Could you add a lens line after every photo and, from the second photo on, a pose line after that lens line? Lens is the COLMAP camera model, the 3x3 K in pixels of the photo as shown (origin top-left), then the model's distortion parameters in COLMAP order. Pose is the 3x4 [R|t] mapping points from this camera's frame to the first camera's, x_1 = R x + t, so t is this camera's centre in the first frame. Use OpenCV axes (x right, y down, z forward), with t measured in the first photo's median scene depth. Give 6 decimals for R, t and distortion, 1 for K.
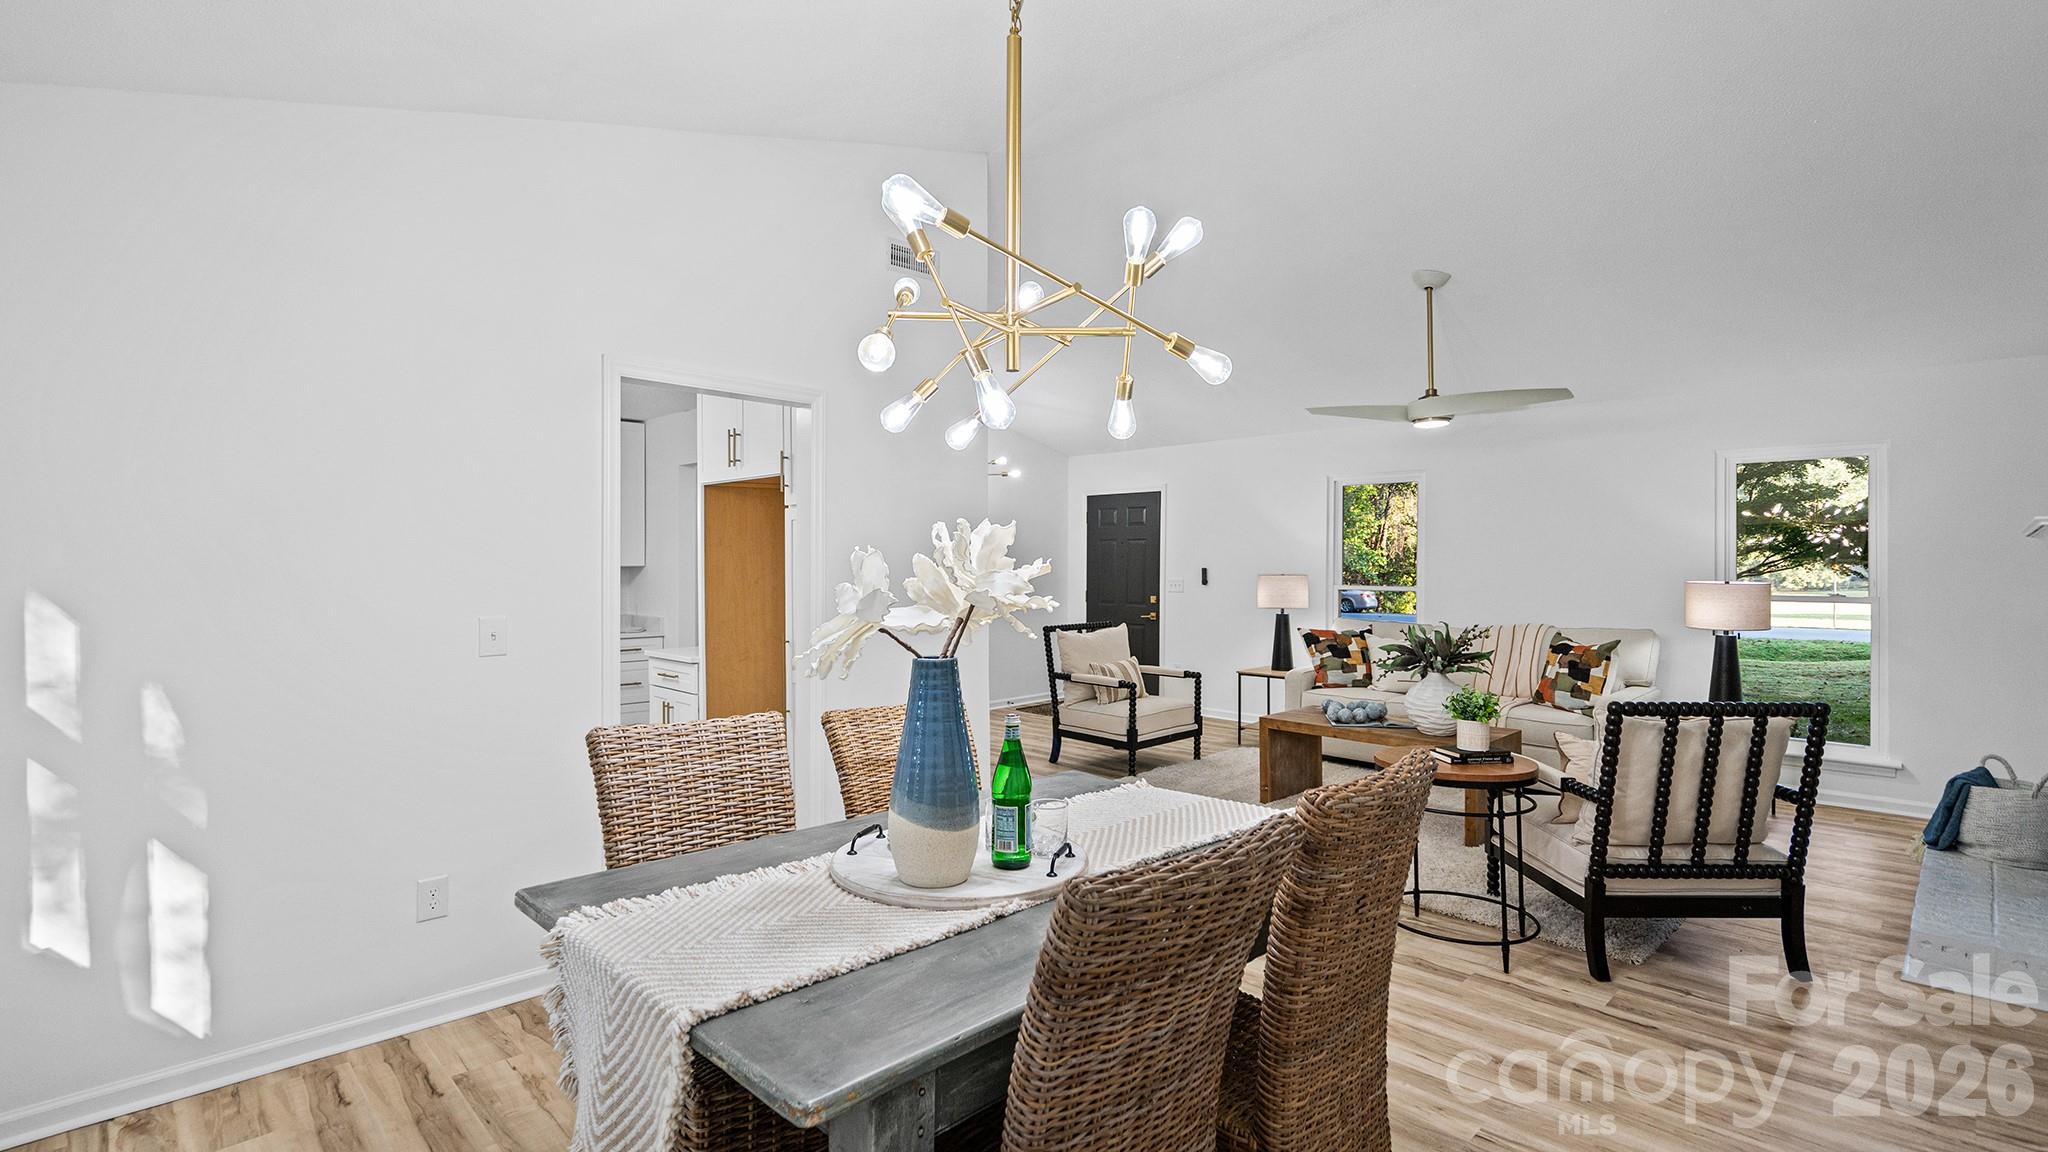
lens RADIAL K [[956.3, 0, 1035.3], [0, 956.3, 557.1], [0, 0, 1]] dist [-0.001715, 0.001320]
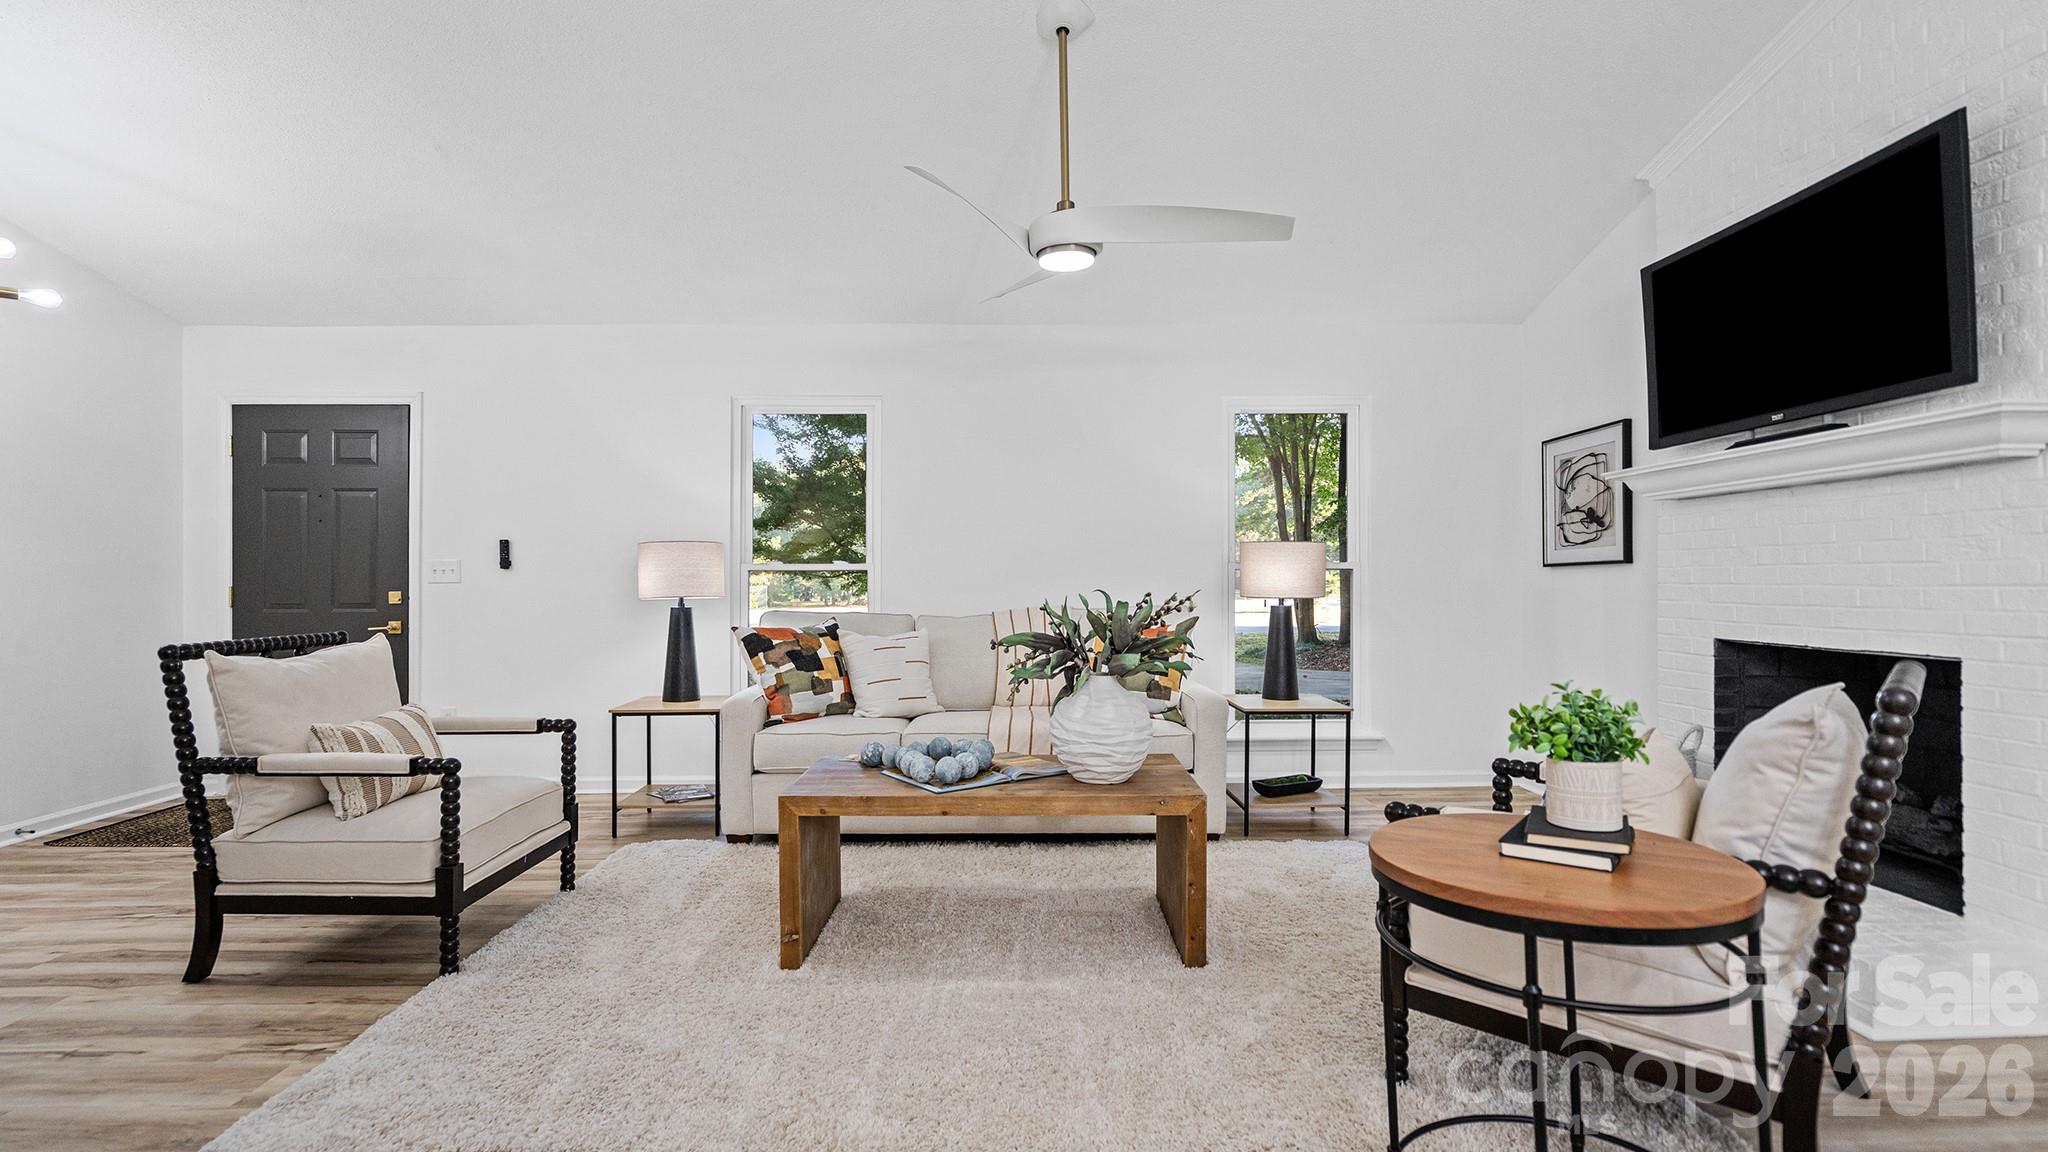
lens RADIAL K [[946.4, 0, 1014.6], [0, 946.4, 586.8], [0, 0, 1]] dist [0.001701, 0.000930]
pose [[0.699179, -0.008833, 0.714892, -0.025372], [0.002762, 0.999950, 0.009654, 0.045625], [-0.714942, -0.004776, 0.699168, 0.479456]]
